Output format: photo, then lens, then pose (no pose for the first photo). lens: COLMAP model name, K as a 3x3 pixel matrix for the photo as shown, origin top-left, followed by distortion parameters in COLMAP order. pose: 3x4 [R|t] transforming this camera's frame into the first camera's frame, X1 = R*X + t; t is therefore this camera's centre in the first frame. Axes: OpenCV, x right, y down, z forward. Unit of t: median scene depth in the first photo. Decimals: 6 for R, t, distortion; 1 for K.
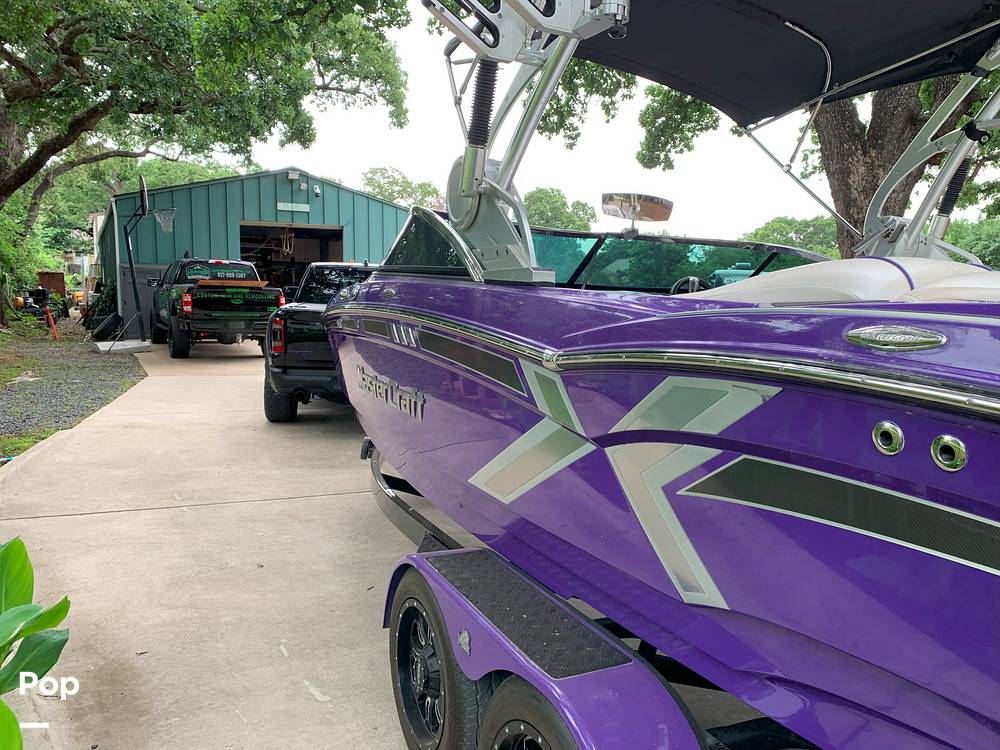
lens RADIAL K [[752.9, 0, 489.8], [0, 752.9, 378.0], [0, 0, 1]] dist [0.003388, -0.002638]
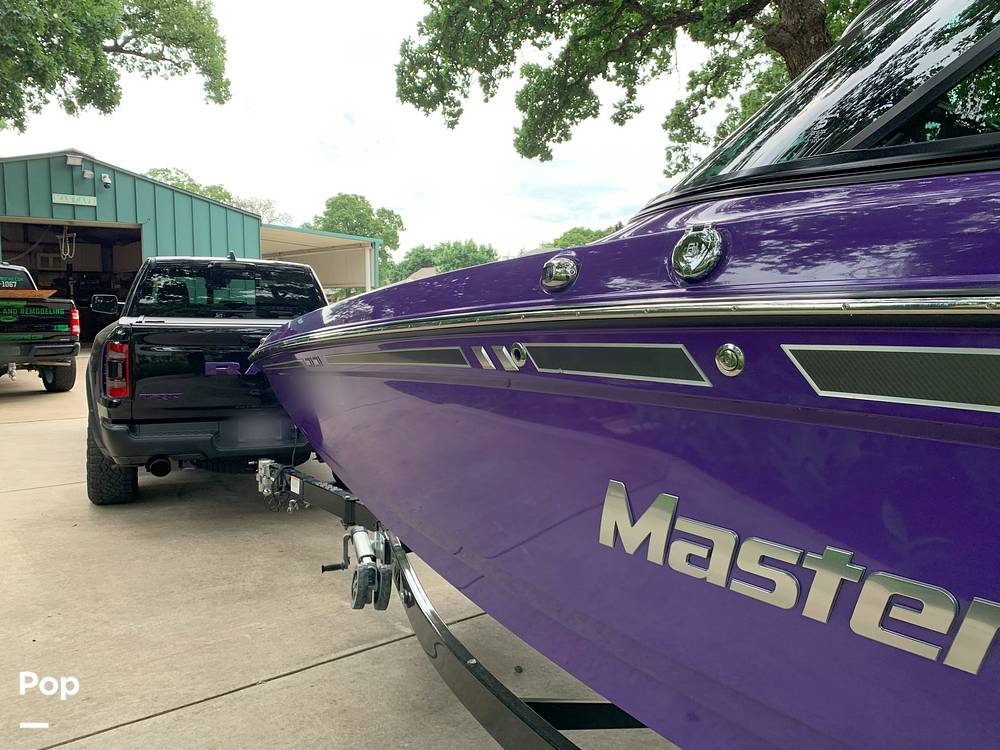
lens RADIAL K [[786.7, 0, 496.4], [0, 786.7, 363.7], [0, 0, 1]] dist [0.004077, 0.000930]
pose [[0.968079, -0.036095, 0.248033, -0.063395], [0.045044, 0.998519, -0.030498, -0.012591], [-0.246565, 0.040697, 0.968271, 0.137008]]
